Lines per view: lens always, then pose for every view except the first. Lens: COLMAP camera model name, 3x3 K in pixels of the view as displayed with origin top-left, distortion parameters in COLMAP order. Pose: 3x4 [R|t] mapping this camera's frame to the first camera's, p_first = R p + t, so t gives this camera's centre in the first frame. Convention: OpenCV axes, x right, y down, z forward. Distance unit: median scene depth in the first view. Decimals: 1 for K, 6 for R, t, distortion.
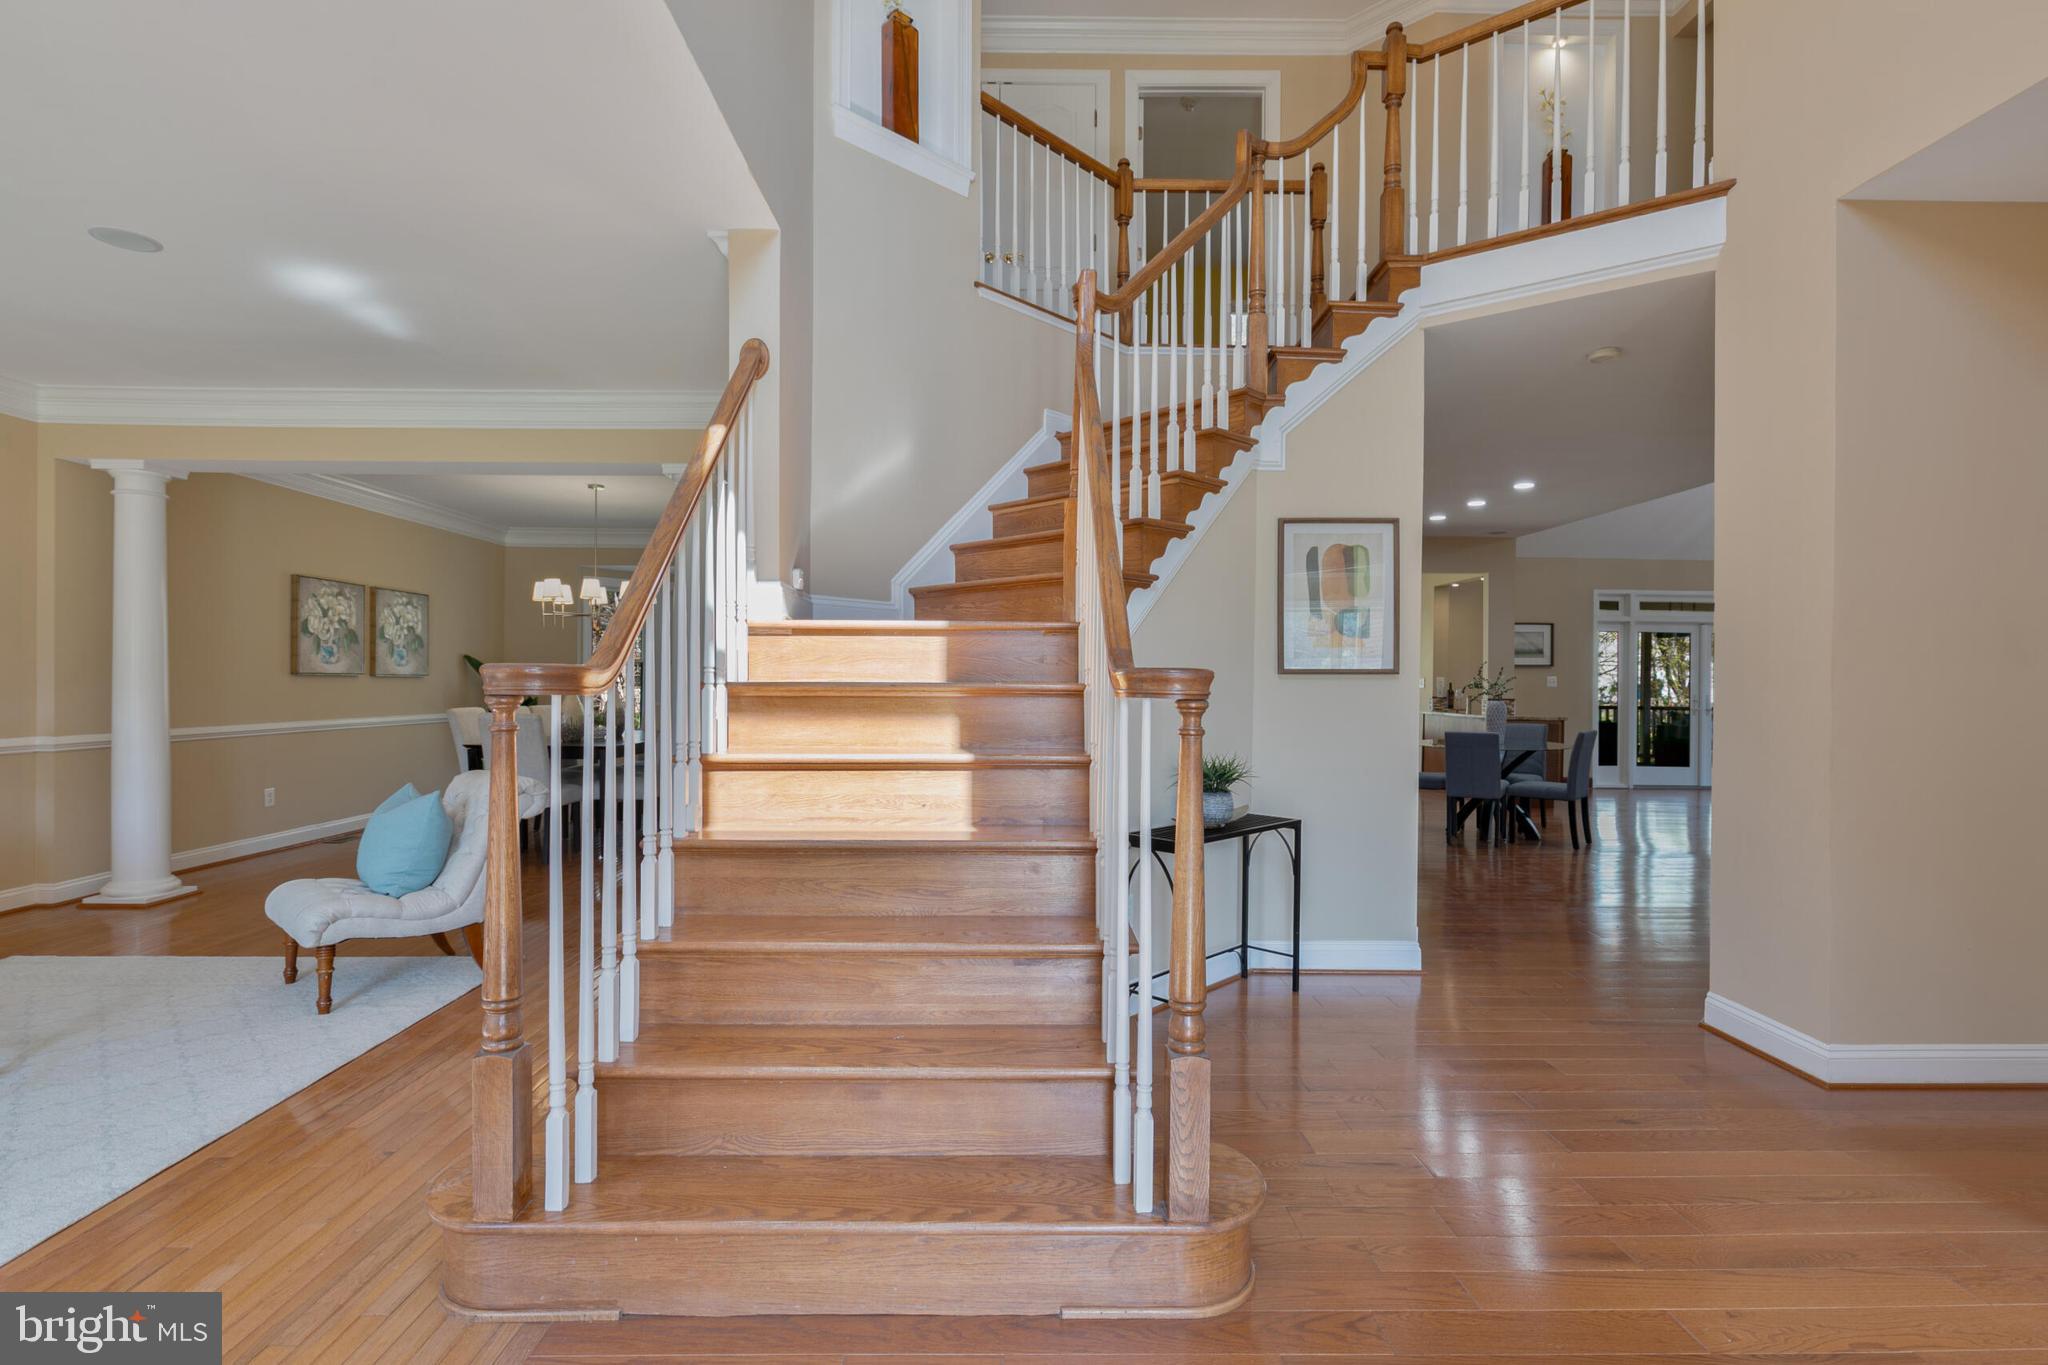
lens RADIAL K [[972.0, 0, 1024.0], [0, 972.0, 682.5], [0, 0, 1]] dist [-0.002759, -0.000269]
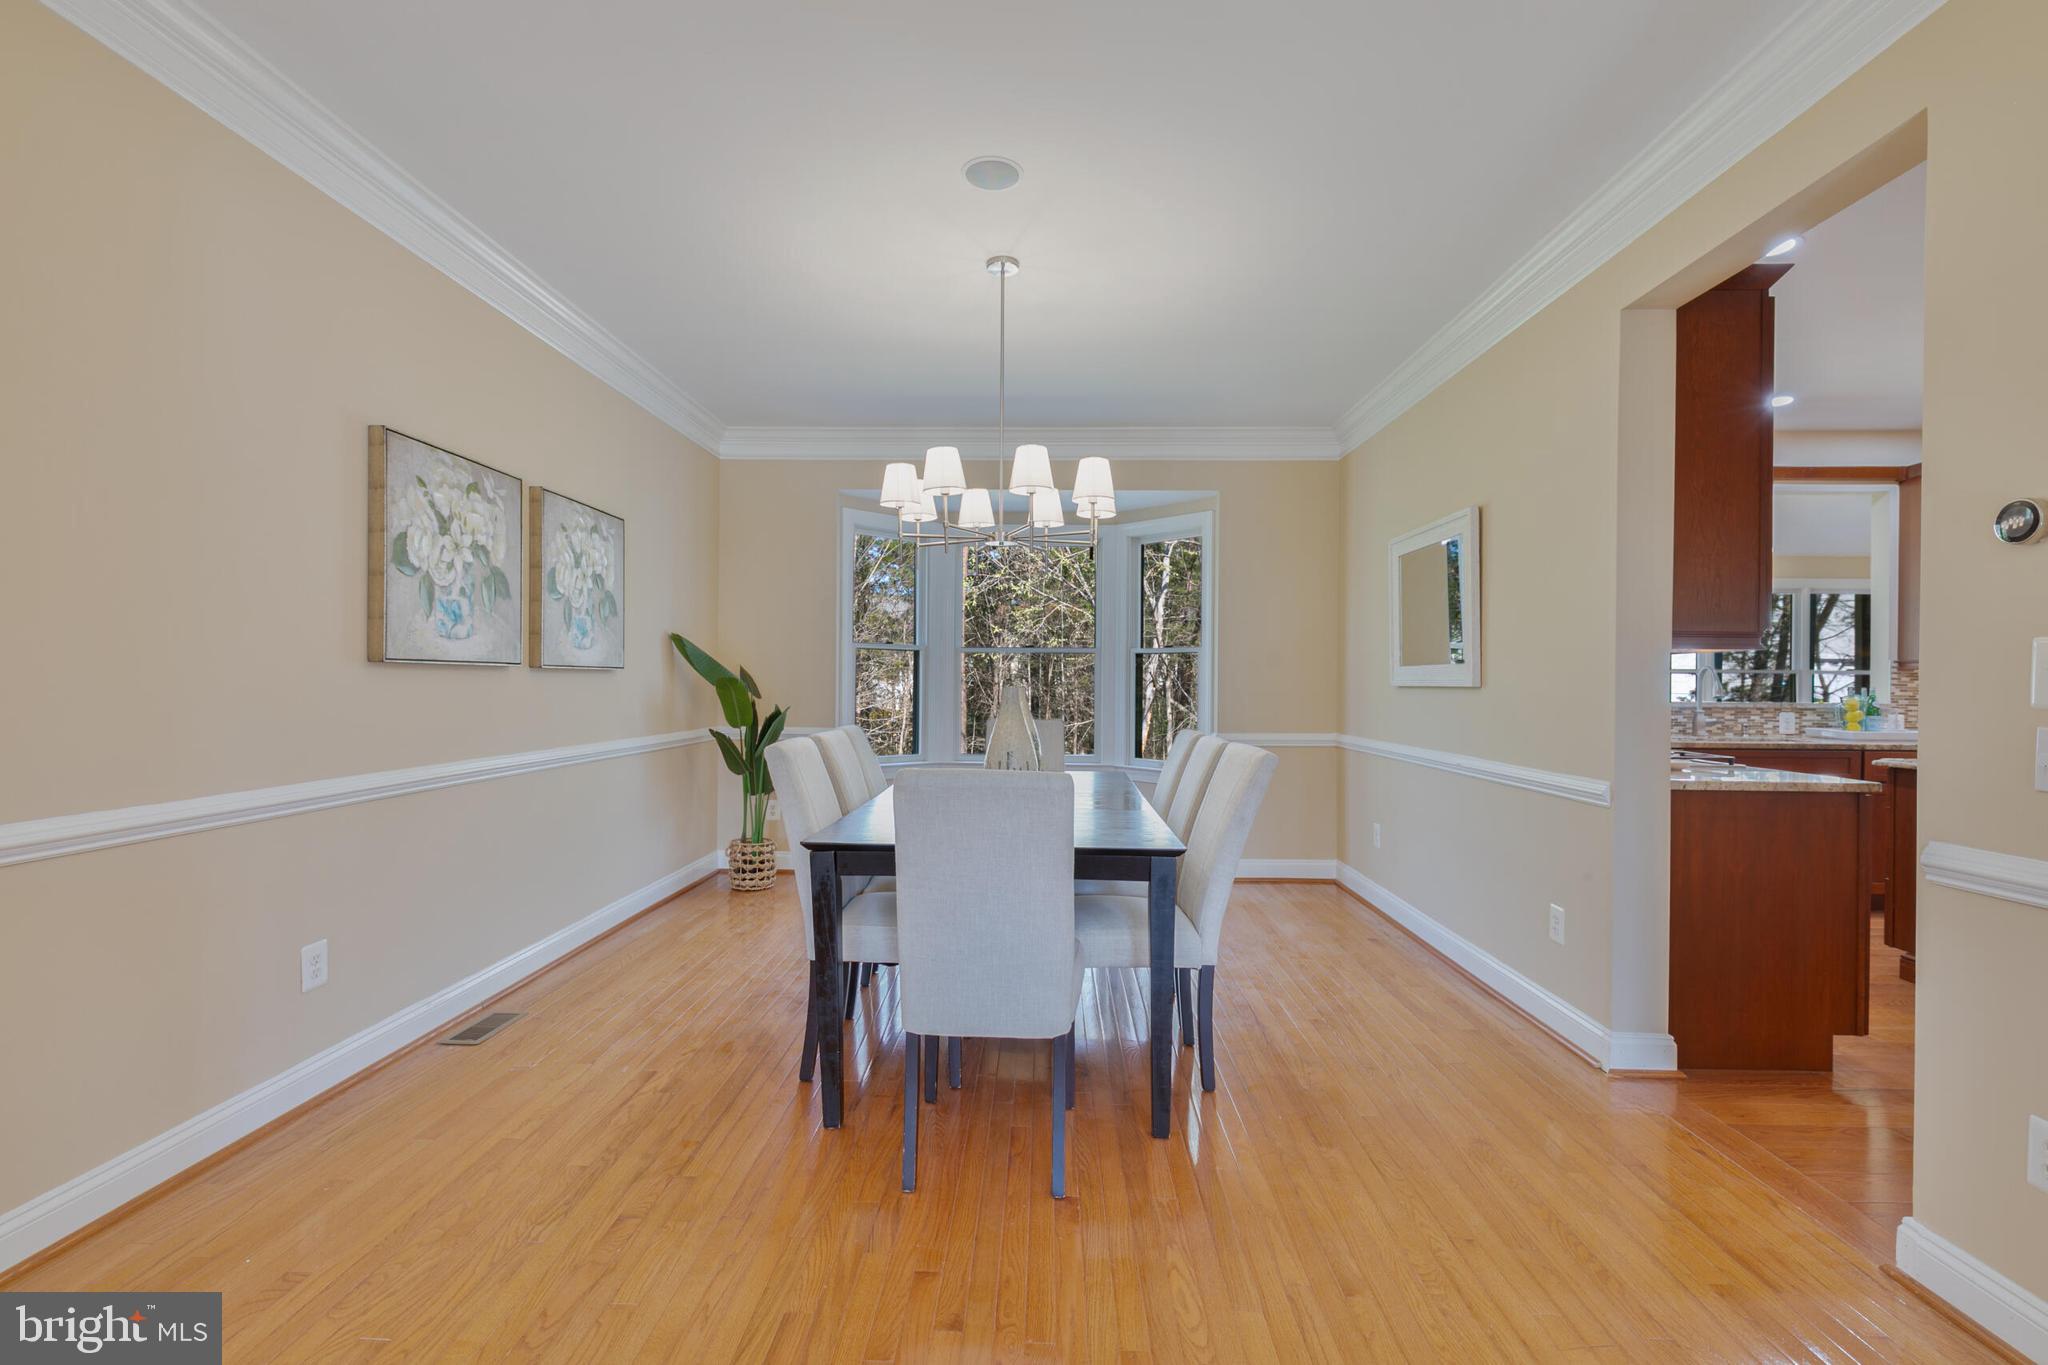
lens RADIAL K [[915.5, 0, 1024.0], [0, 915.5, 682.5], [0, 0, 1]] dist [0.002923, -0.000014]
pose [[0.999157, -0.000442, -0.041040, -0.760472], [0.000478, 1.000000, 0.000848, 0.000977], [0.041040, -0.000867, 0.999157, 1.027387]]
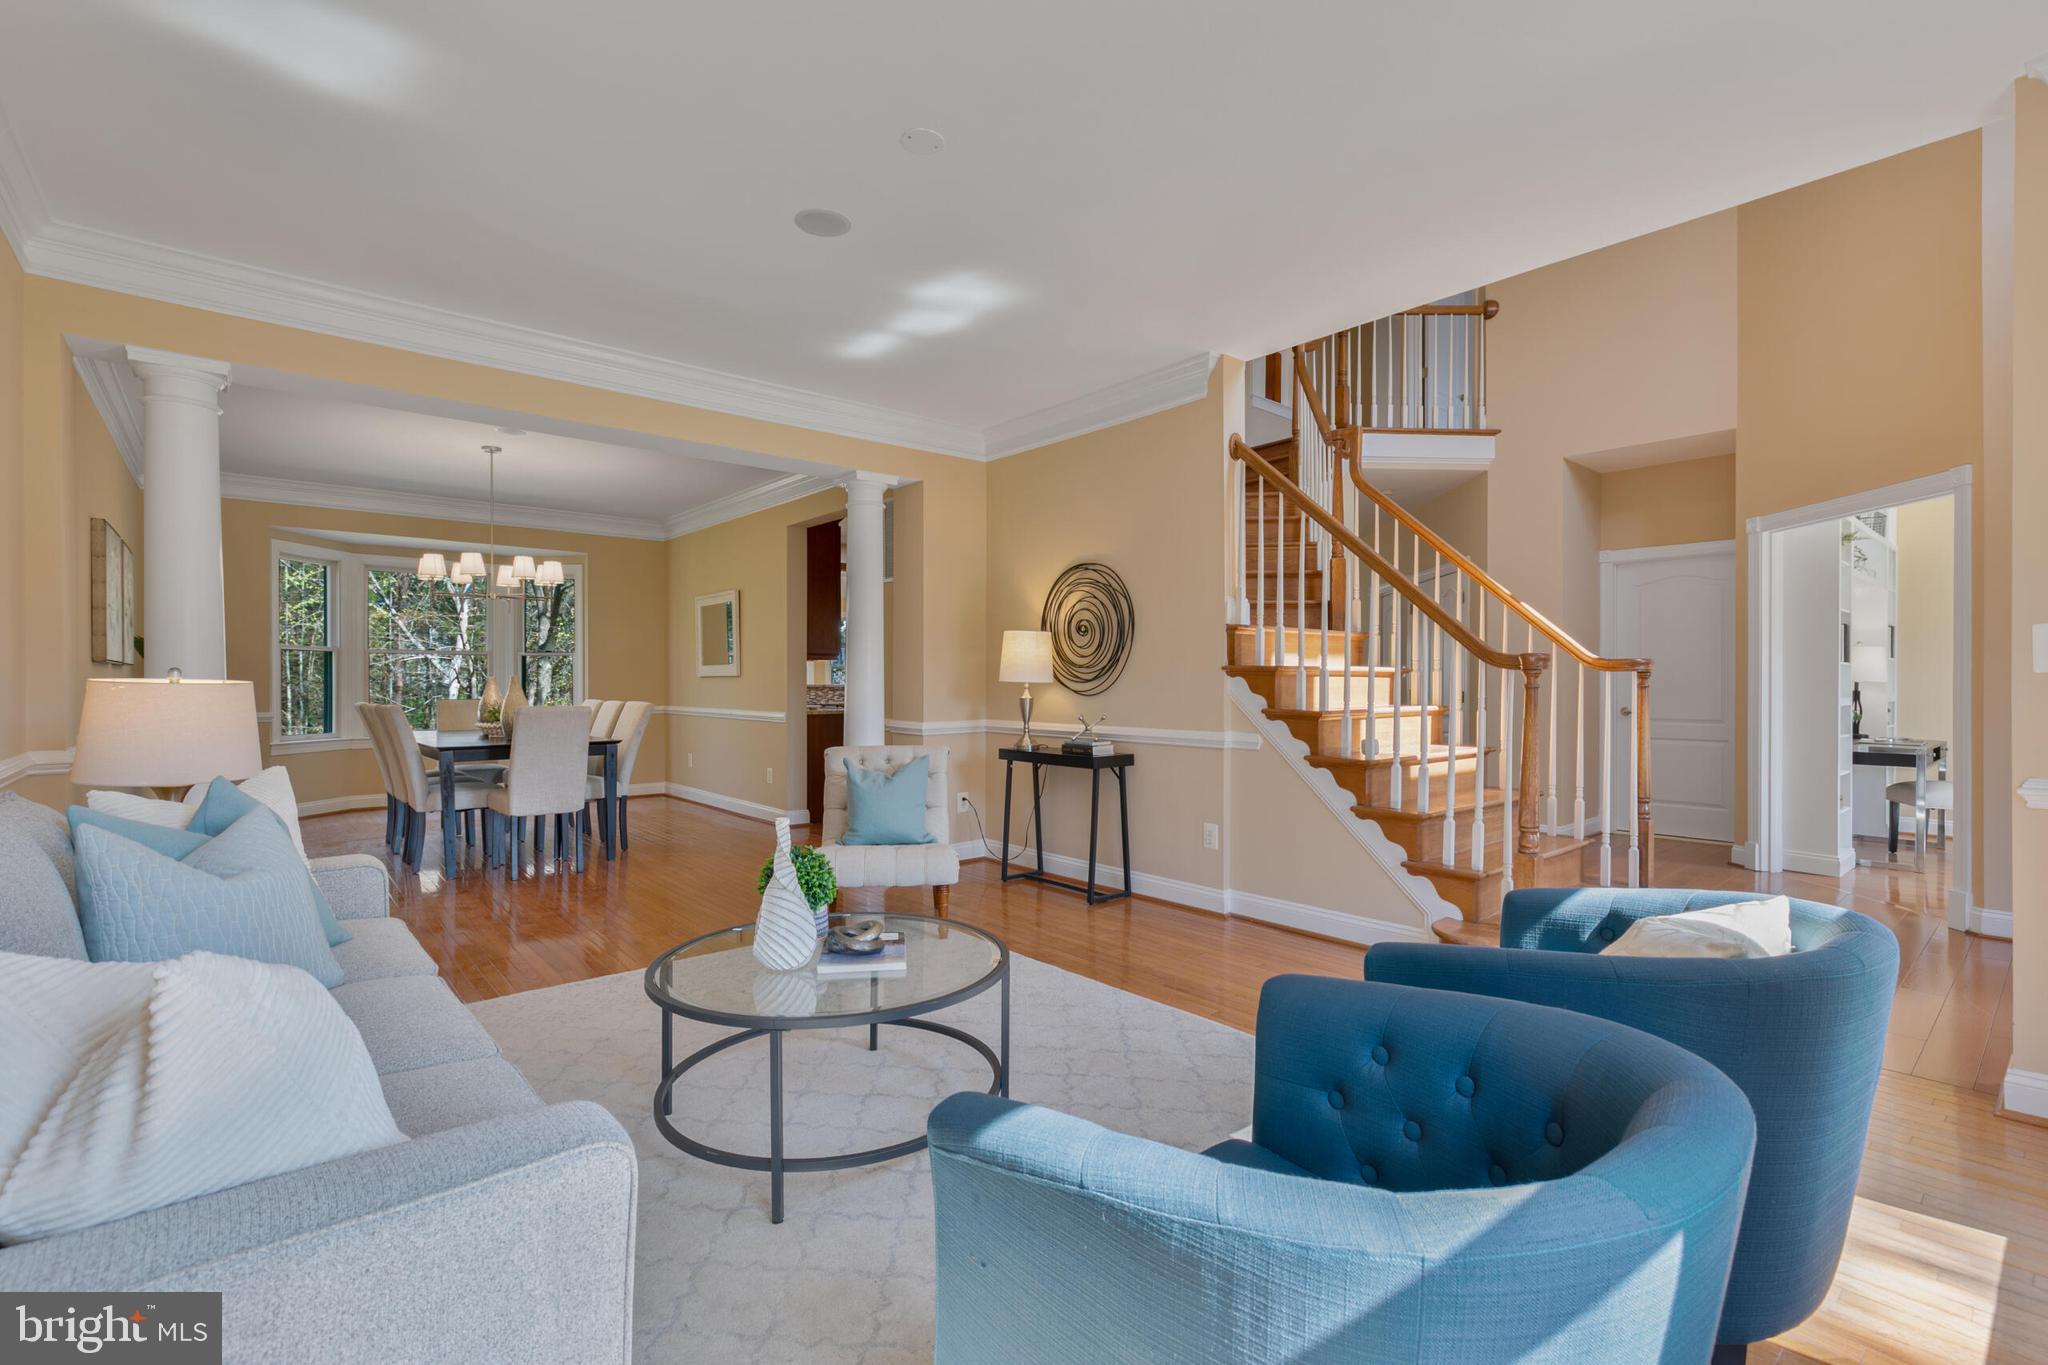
lens RADIAL K [[915.5, 0, 1024.0], [0, 915.5, 682.5], [0, 0, 1]] dist [0.002923, -0.000014]
pose [[0.768705, -0.007129, 0.639564, -1.111517], [0.004940, 0.999974, 0.005209, 0.011332], [-0.639584, -0.000845, 0.768720, 0.109668]]
